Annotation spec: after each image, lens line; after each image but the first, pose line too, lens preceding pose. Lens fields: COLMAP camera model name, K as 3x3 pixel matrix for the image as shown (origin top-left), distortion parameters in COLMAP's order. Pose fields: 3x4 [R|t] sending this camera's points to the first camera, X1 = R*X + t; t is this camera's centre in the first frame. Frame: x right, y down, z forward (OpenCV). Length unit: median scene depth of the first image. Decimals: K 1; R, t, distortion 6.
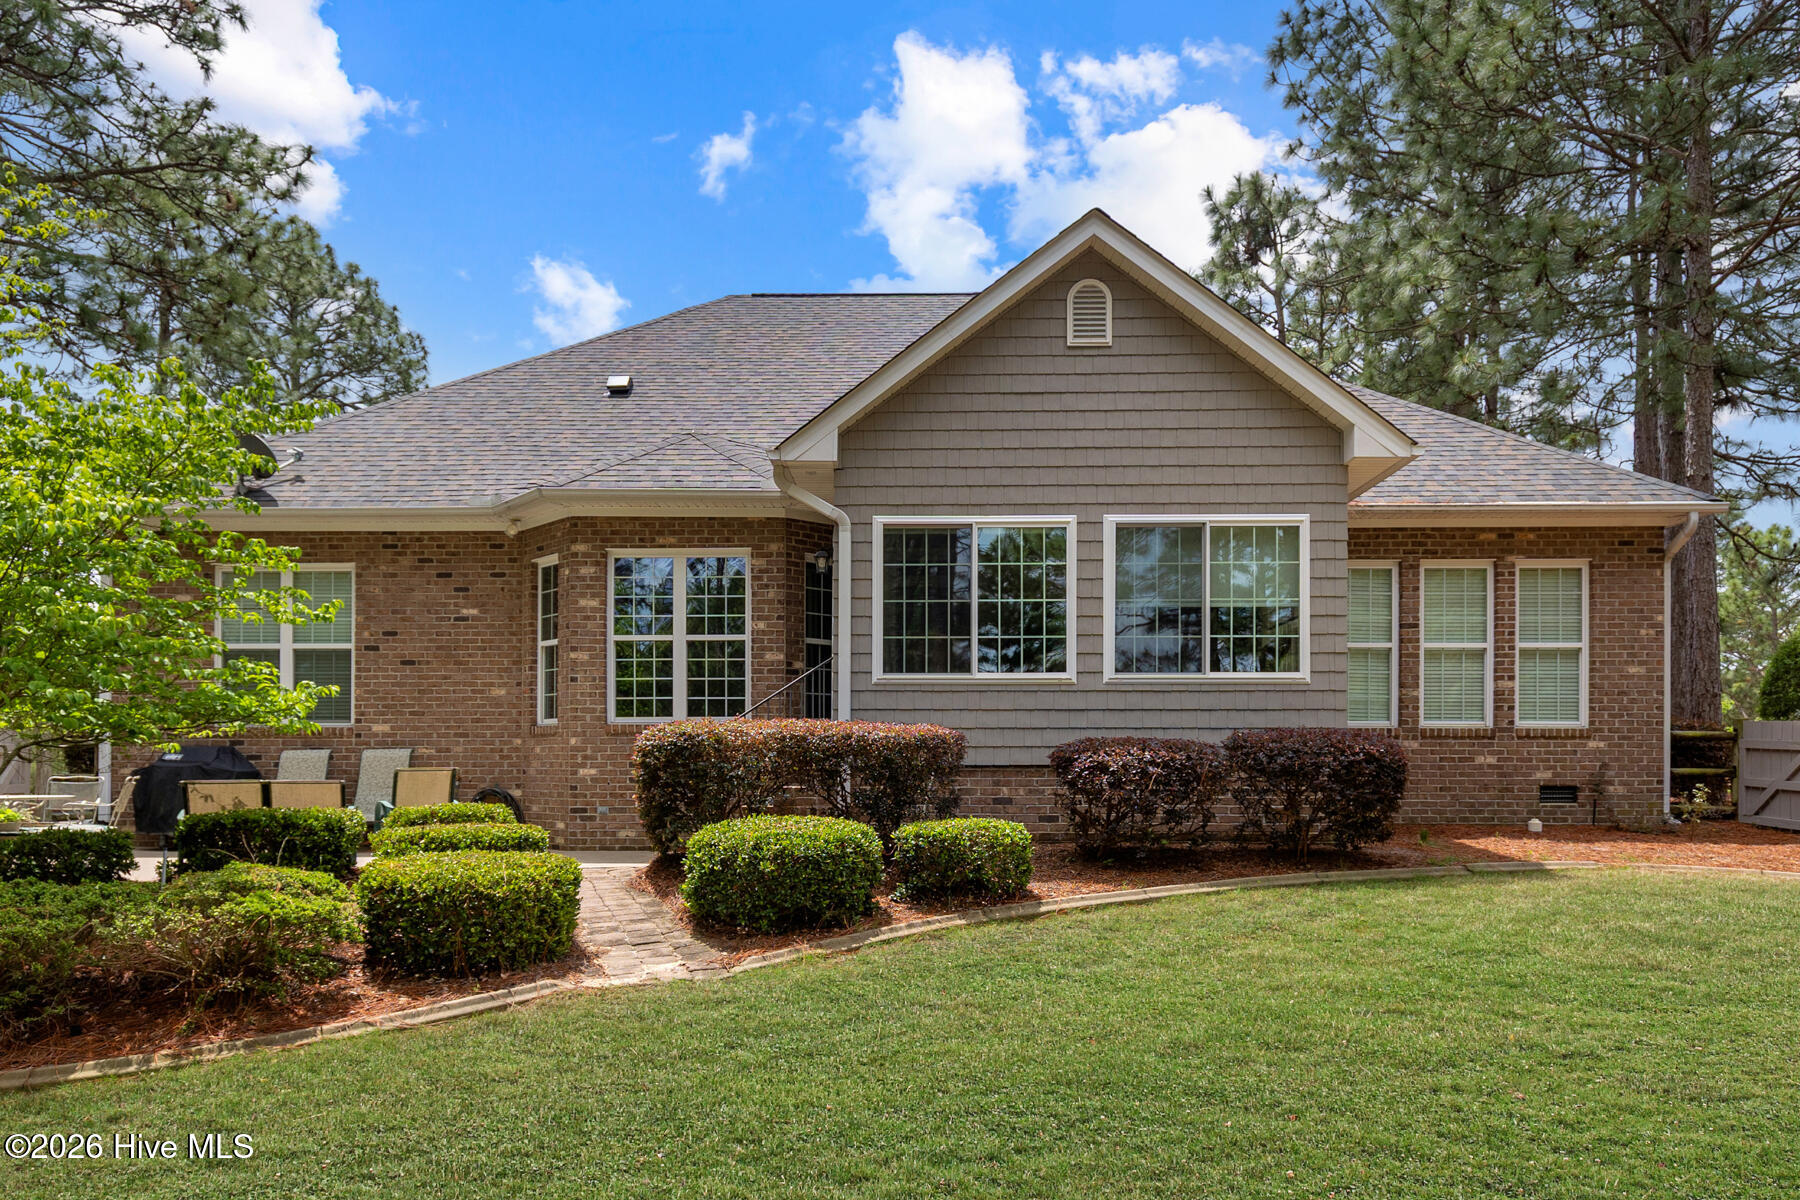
lens RADIAL K [[1224.2, 0, 900.1], [0, 1224.2, 616.8], [0, 0, 1]] dist [-0.002963, -0.002356]
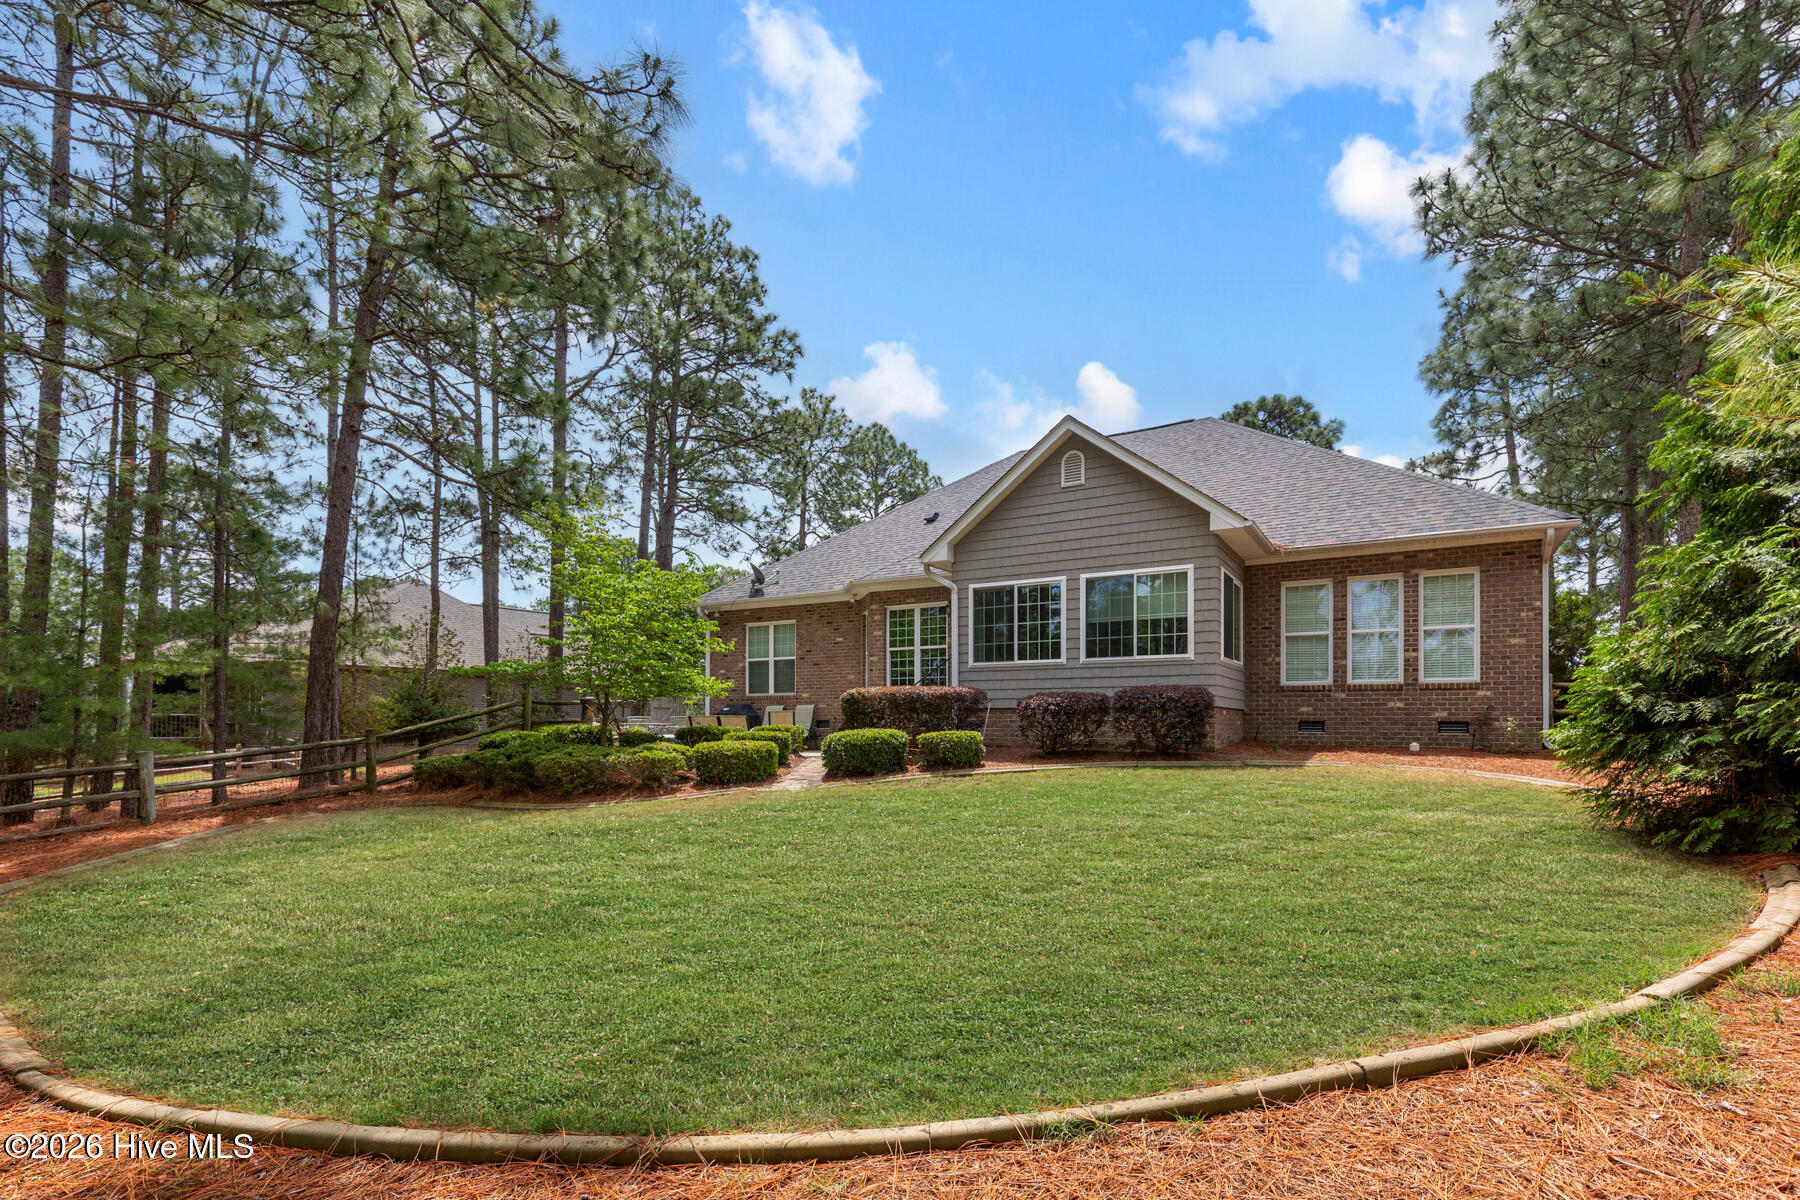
lens RADIAL K [[814.5, 0, 915.2], [0, 814.5, 593.6], [0, 0, 1]] dist [0.001064, 0.000099]
pose [[0.876694, -0.074410, -0.475258, 0.536898], [0.056687, 0.997061, -0.051538, -0.003627], [0.477696, 0.018242, 0.878336, -0.224348]]
